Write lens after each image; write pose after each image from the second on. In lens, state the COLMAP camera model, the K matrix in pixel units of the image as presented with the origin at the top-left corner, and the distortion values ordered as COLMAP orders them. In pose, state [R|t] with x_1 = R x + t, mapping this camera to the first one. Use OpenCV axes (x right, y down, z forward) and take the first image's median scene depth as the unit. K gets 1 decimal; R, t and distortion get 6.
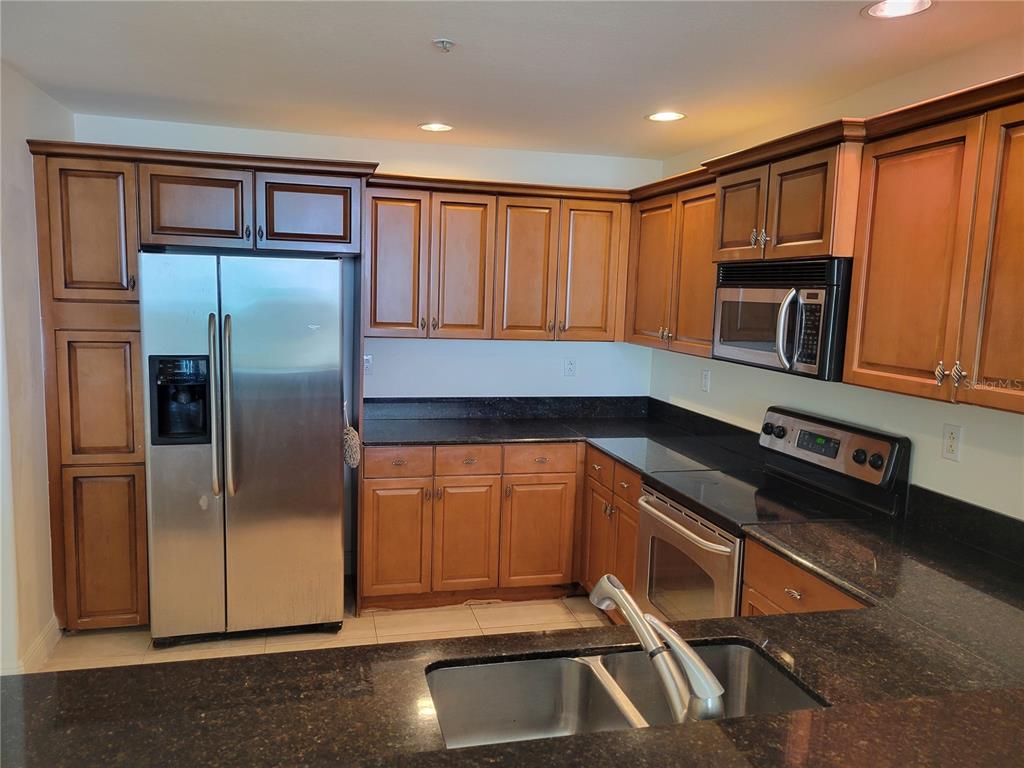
lens RADIAL K [[777.1, 0, 508.4], [0, 777.1, 383.7], [0, 0, 1]] dist [0.049850, 0.000065]
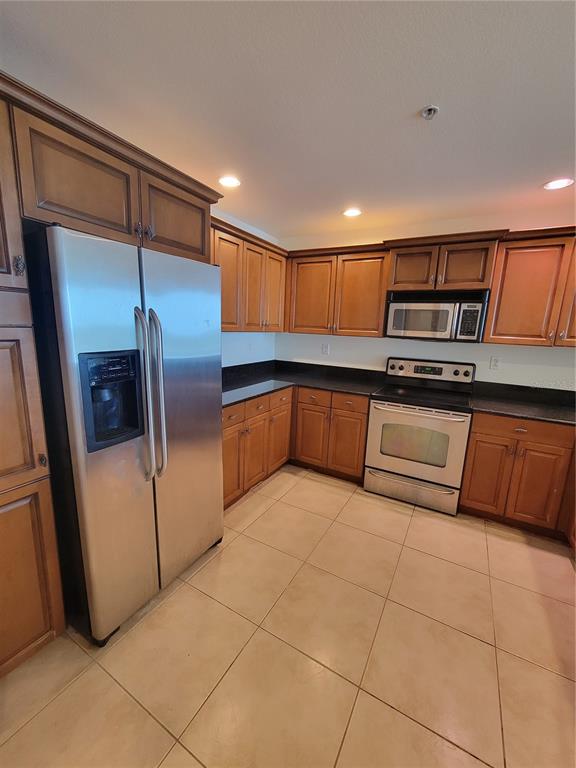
lens RADIAL K [[311.1, 0, 286.1], [0, 311.1, 383.6], [0, 0, 1]] dist [-0.000475, -0.000438]
pose [[0.687852, -0.138248, 0.712564, -0.569467], [0.069188, 0.989712, 0.125231, -0.031669], [-0.722546, -0.036839, 0.690340, 0.620388]]
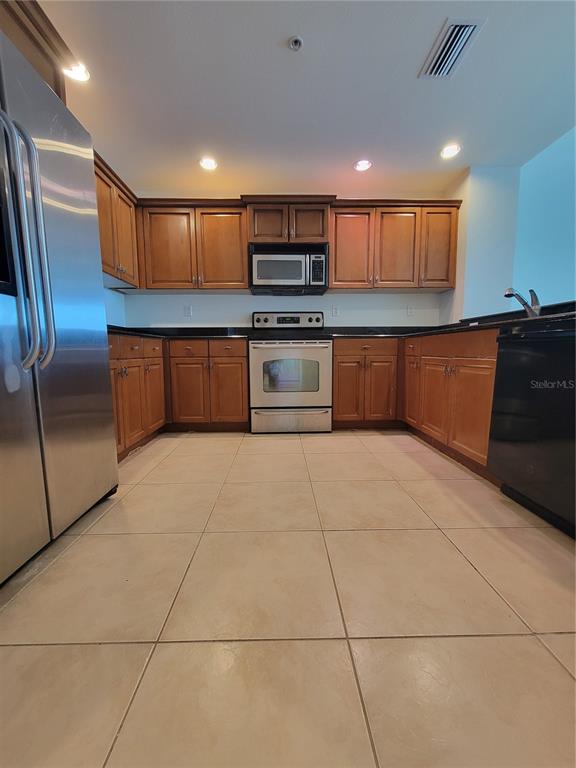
lens RADIAL K [[311.1, 0, 285.4], [0, 311.1, 384.9], [0, 0, 1]] dist [-0.000475, -0.000438]
pose [[0.212723, -0.133089, 0.968006, -0.659813], [0.130963, 0.985625, 0.106731, 0.173892], [-0.968296, 0.104069, 0.227095, 0.748937]]
